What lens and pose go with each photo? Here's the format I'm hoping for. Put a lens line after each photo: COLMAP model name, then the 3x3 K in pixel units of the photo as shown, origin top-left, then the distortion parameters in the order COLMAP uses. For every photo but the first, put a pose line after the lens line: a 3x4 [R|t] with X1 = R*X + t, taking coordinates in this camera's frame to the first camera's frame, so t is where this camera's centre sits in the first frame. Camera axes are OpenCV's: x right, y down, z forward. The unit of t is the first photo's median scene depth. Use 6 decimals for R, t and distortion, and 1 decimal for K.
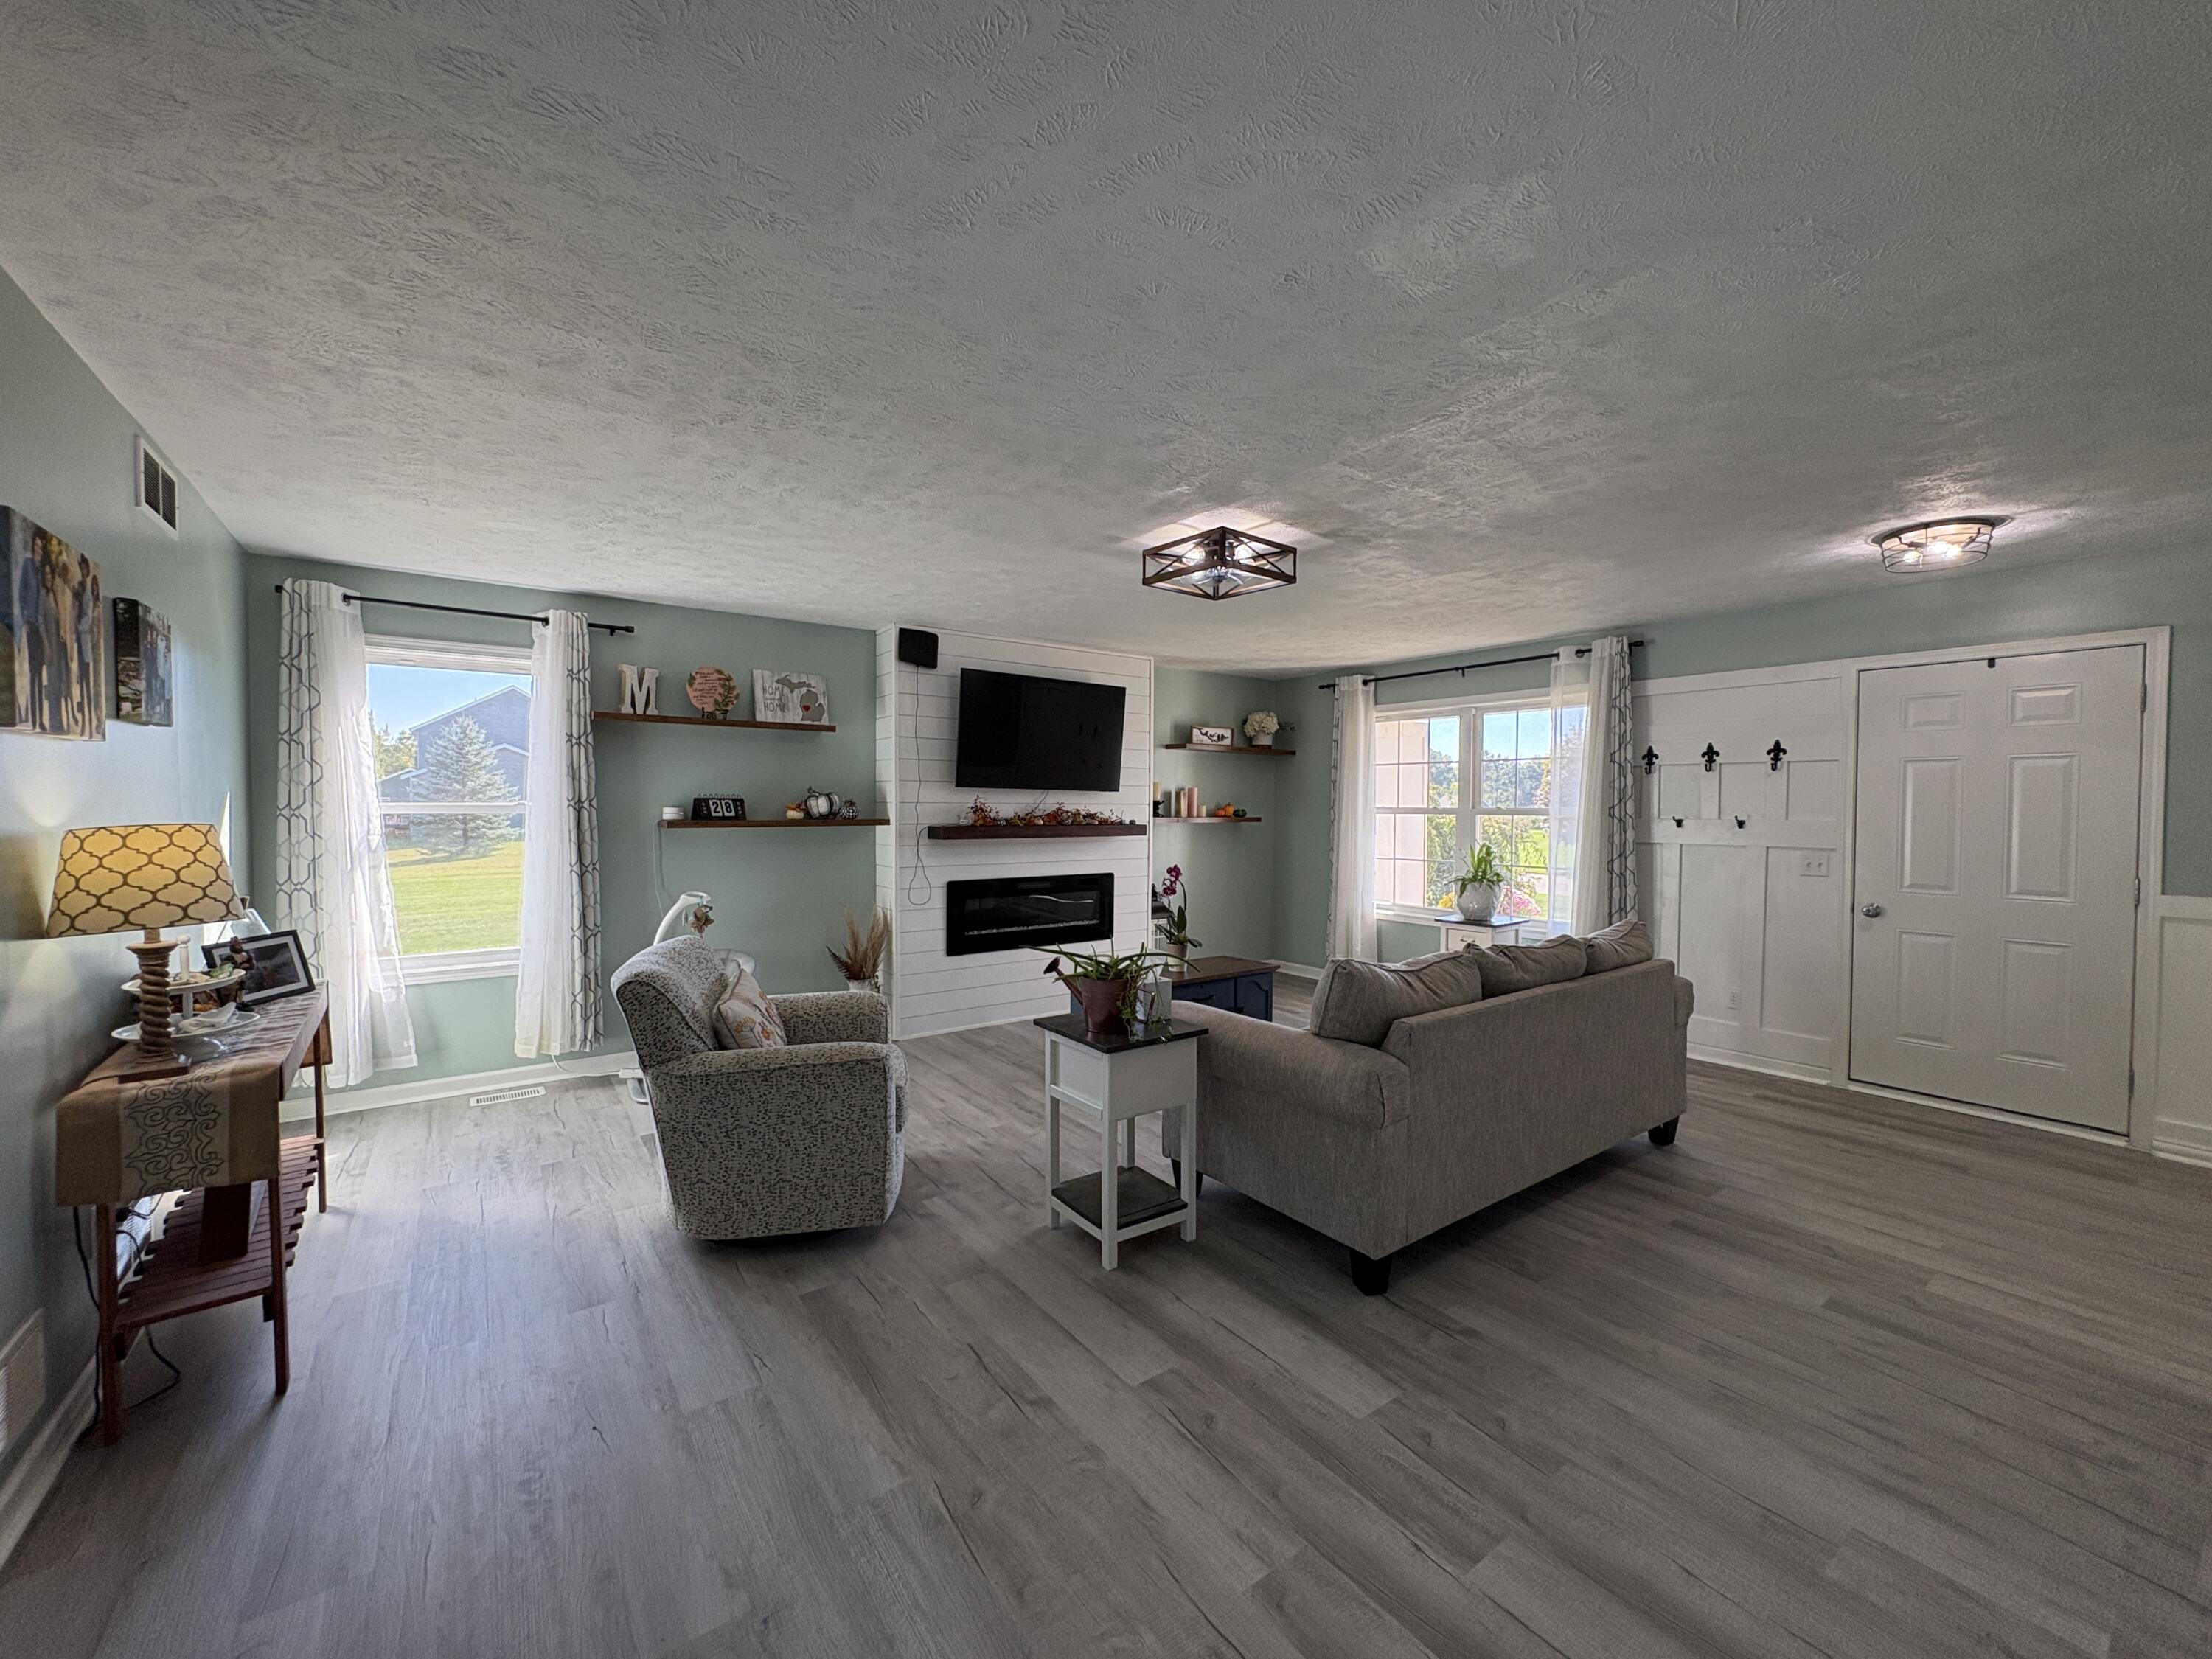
lens RADIAL K [[882.2, 0, 1105.6], [0, 882.2, 826.6], [0, 0, 1]] dist [0.001677, -0.000831]
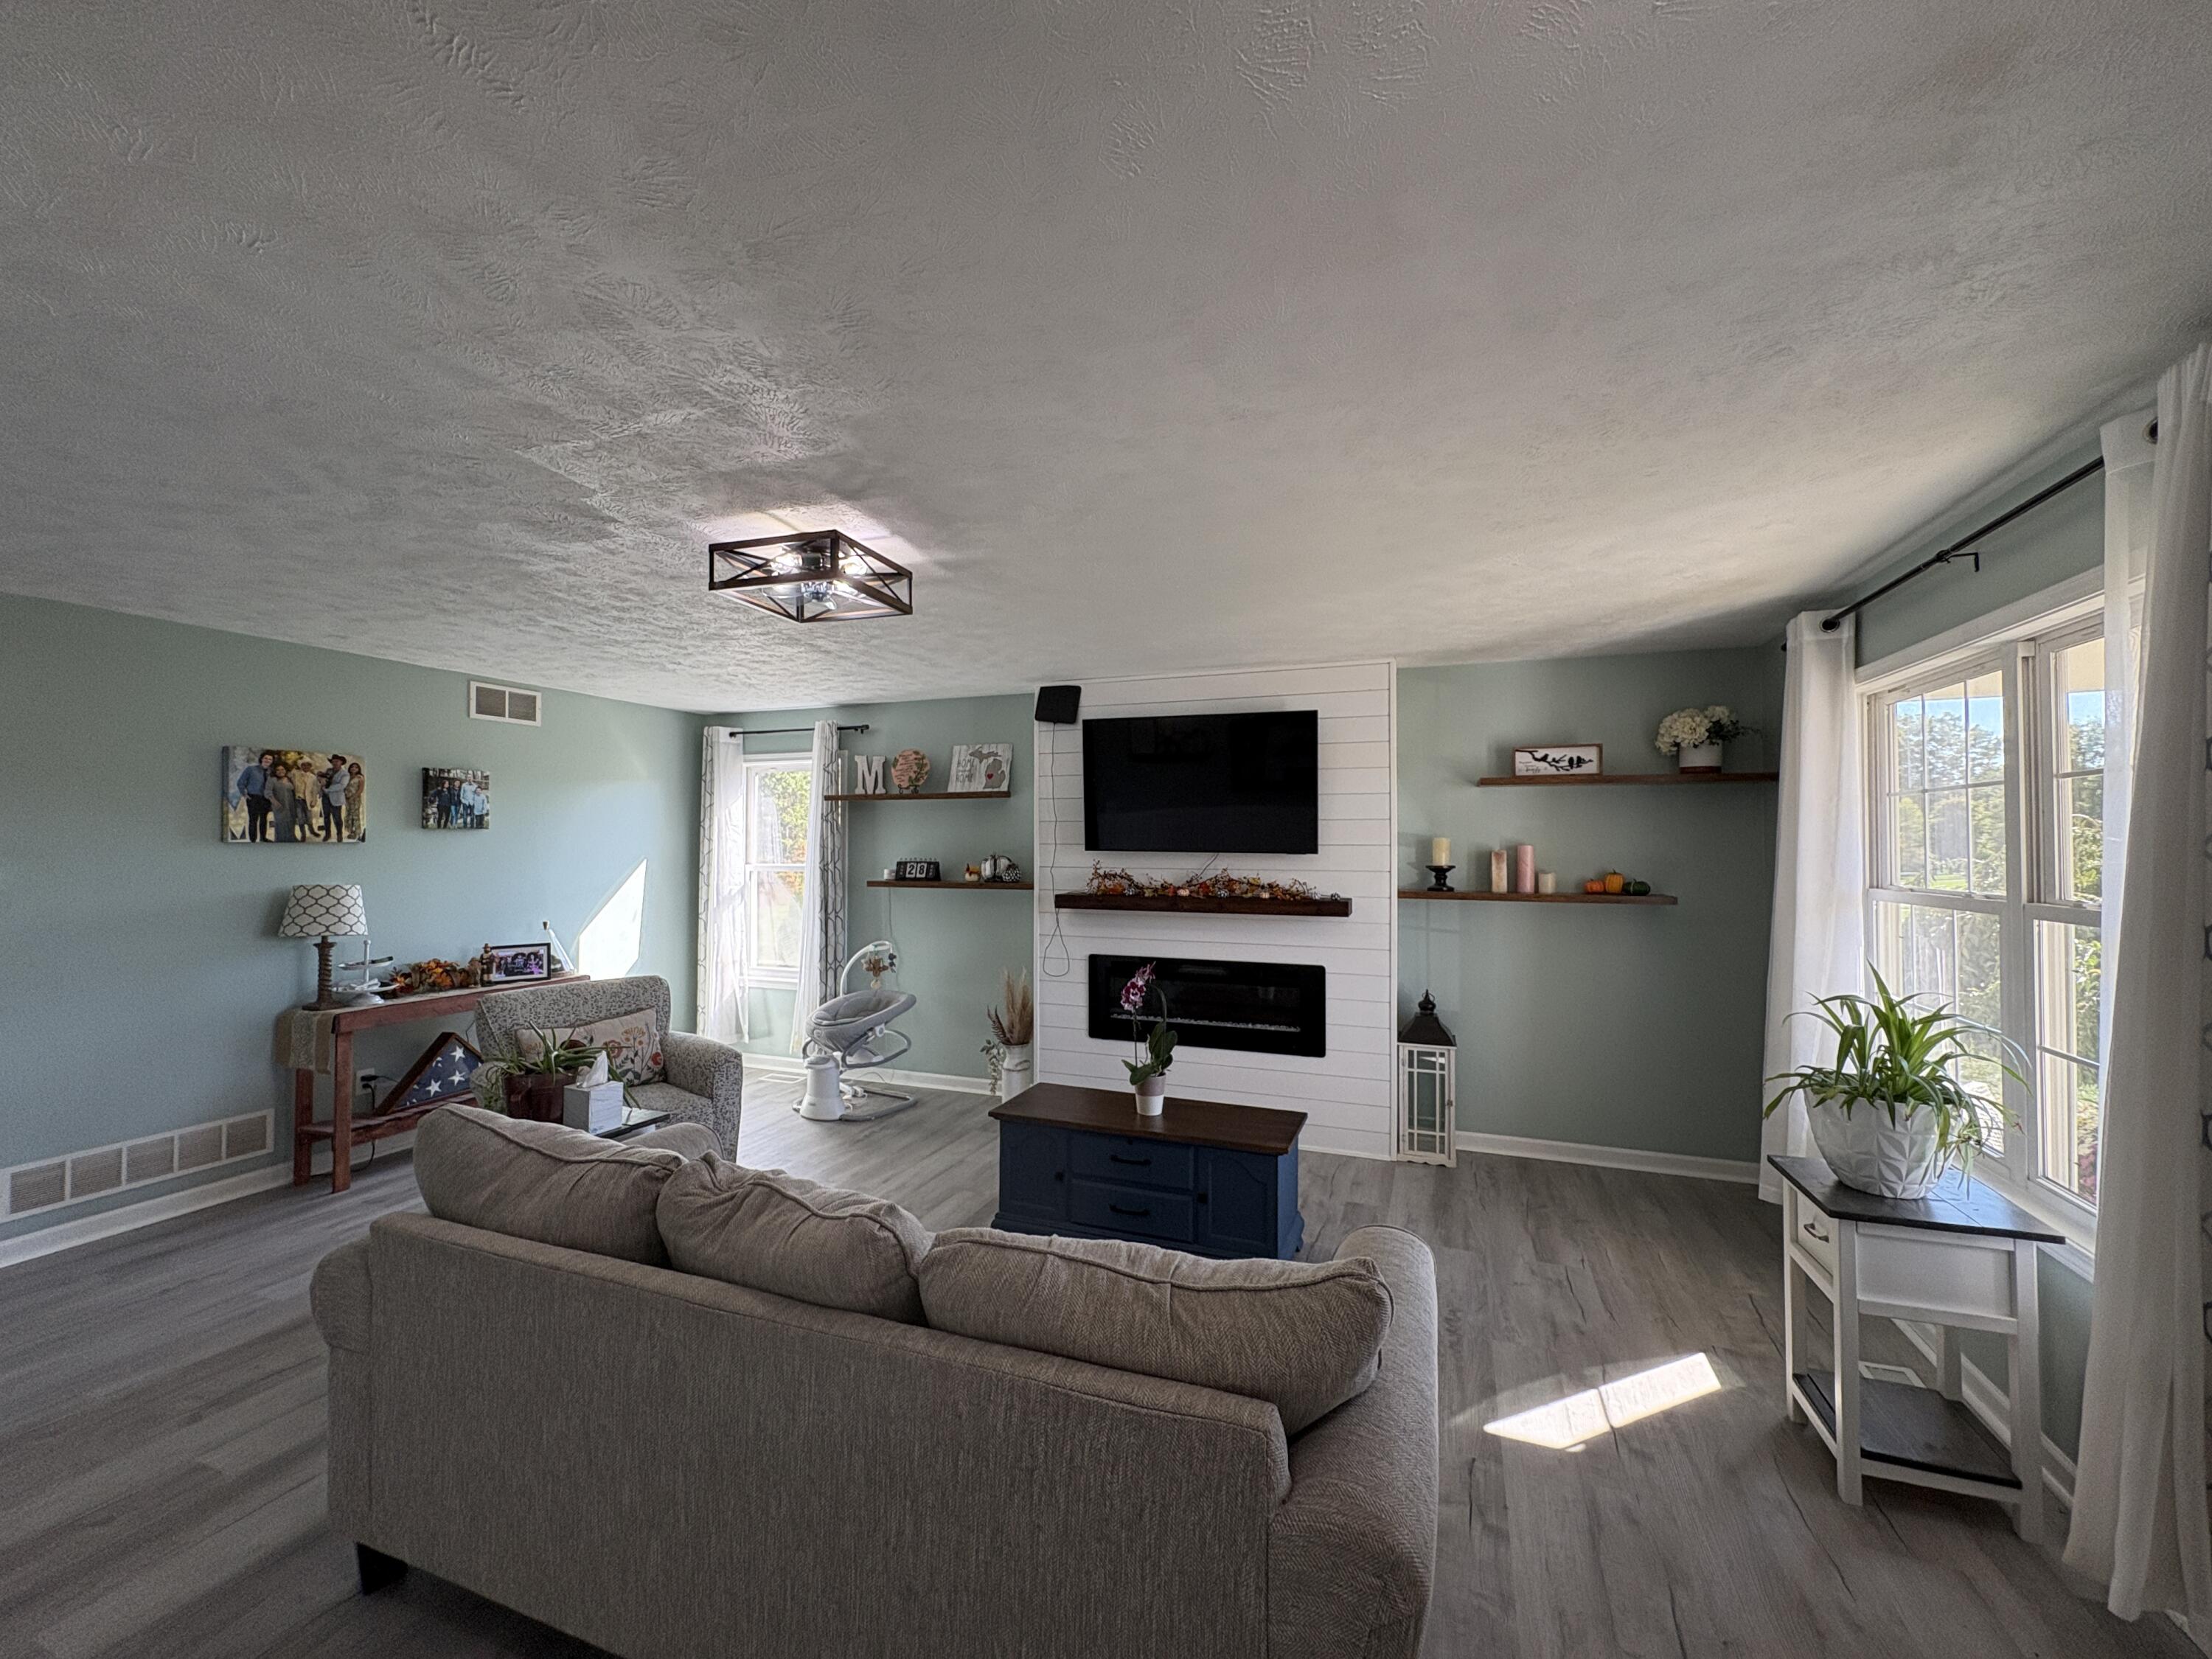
lens RADIAL K [[882.2, 0, 1107.5], [0, 882.2, 824.3], [0, 0, 1]] dist [0.001677, -0.000831]
pose [[0.544133, -0.023507, -0.838669, 0.617685], [-0.020361, 0.998943, -0.041210, -0.035908], [0.838752, 0.039500, 0.543079, 0.540220]]
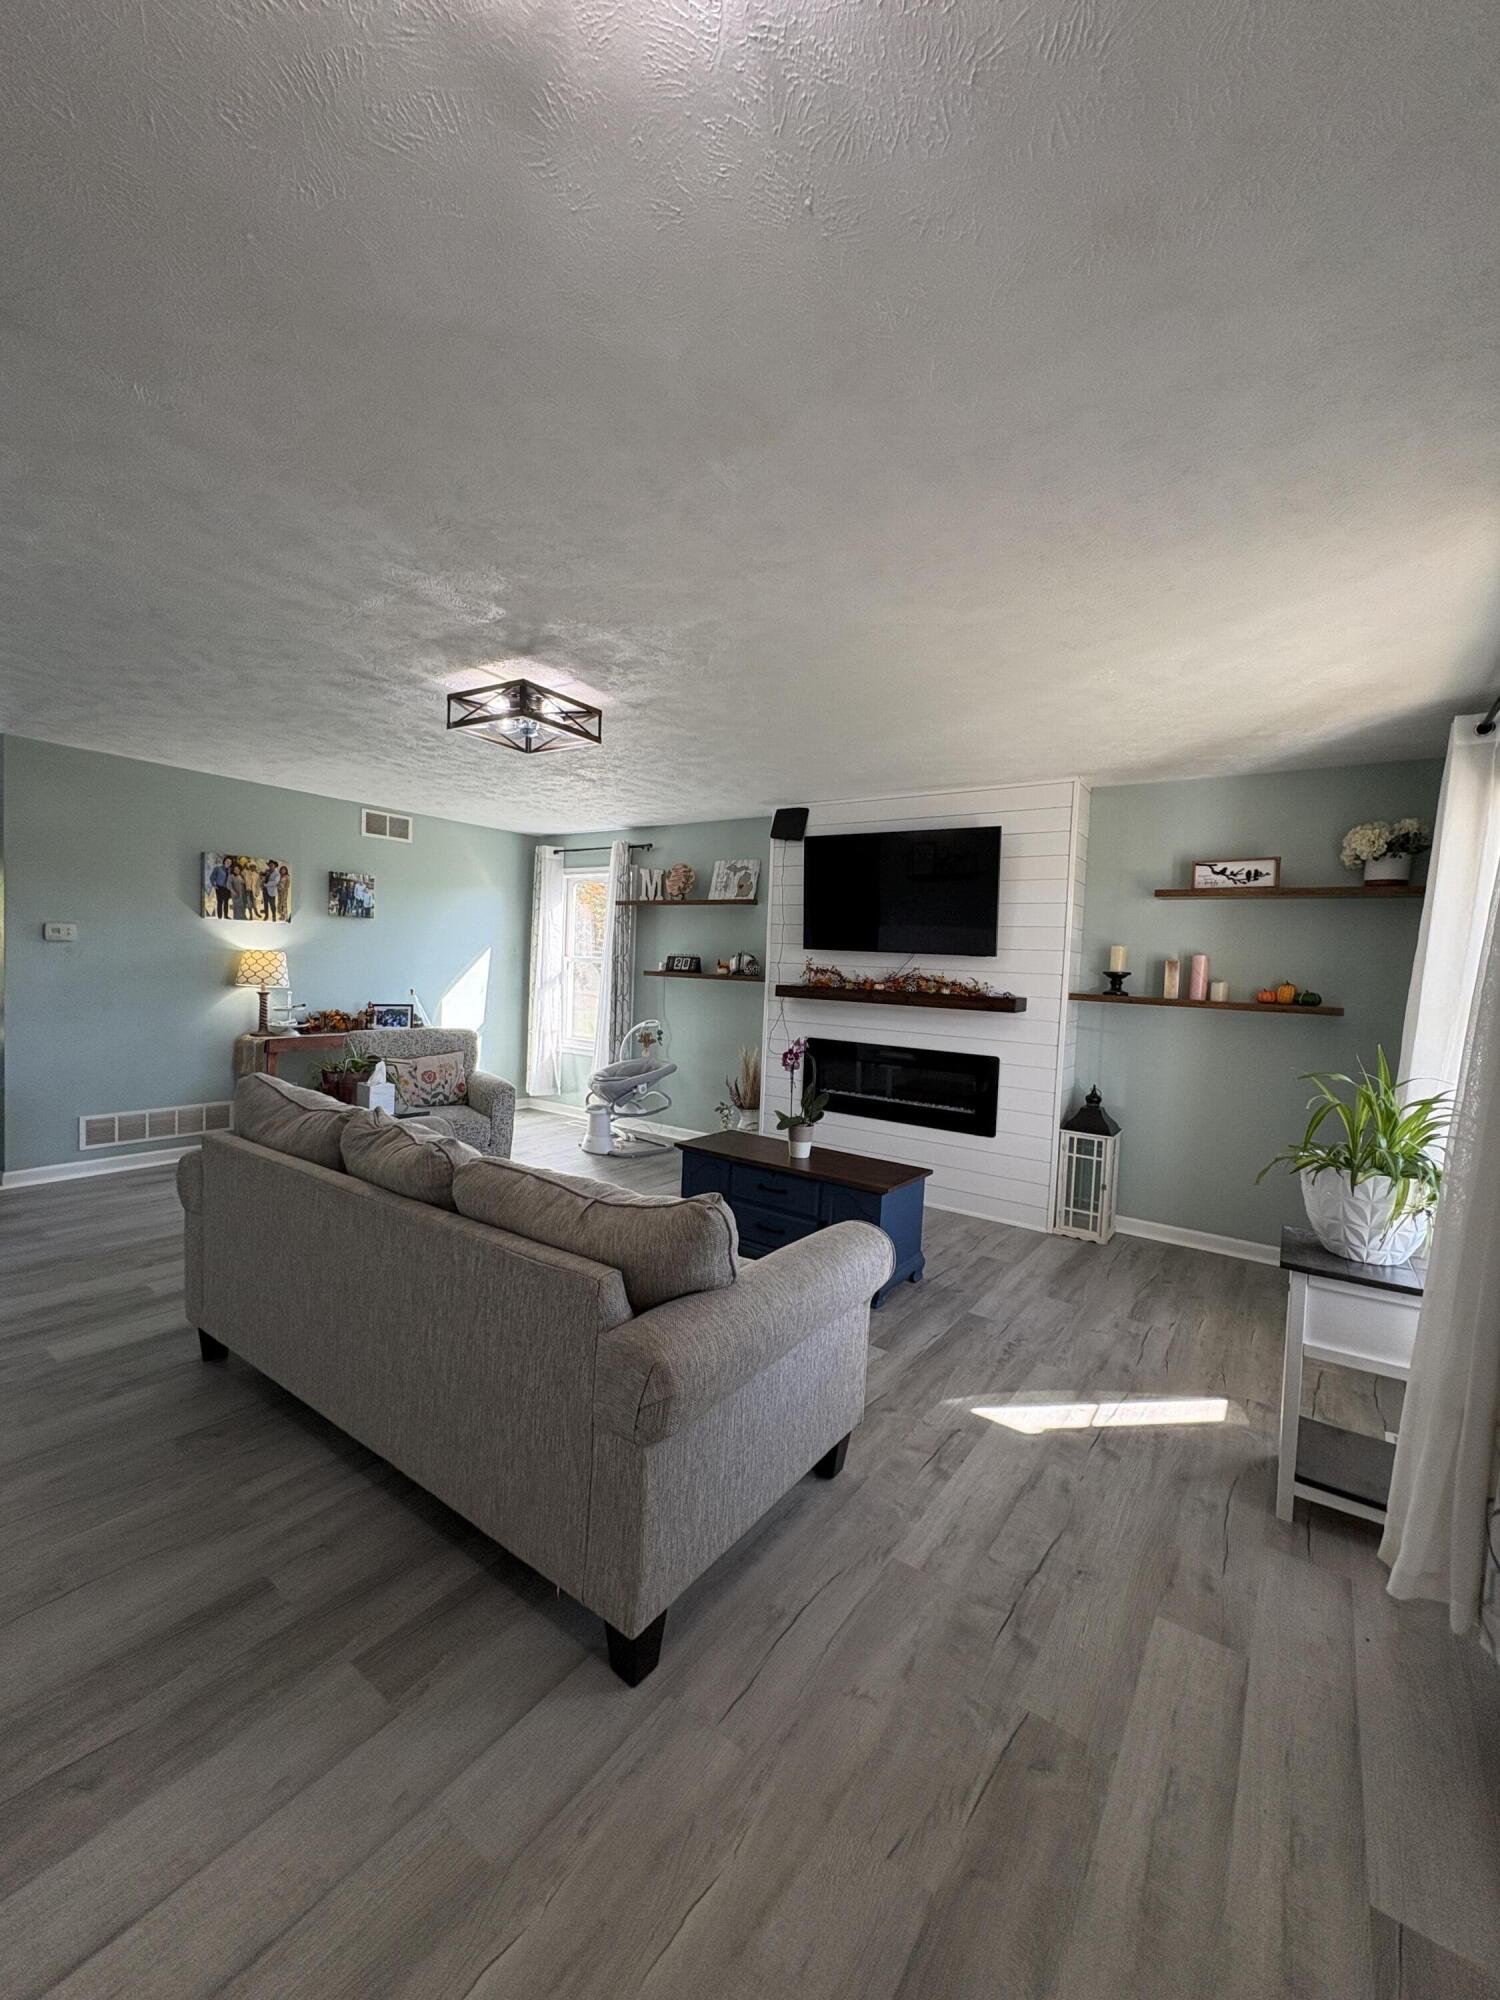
lens RADIAL K [[797.7, 0, 752.5], [0, 797.7, 998.5], [0, 0, 1]] dist [0.001677, -0.000831]
pose [[0.316868, 0.049868, -0.947158, 0.745057], [-0.064309, 0.997448, 0.031002, -0.011551], [0.946287, 0.051087, 0.319266, 0.653611]]
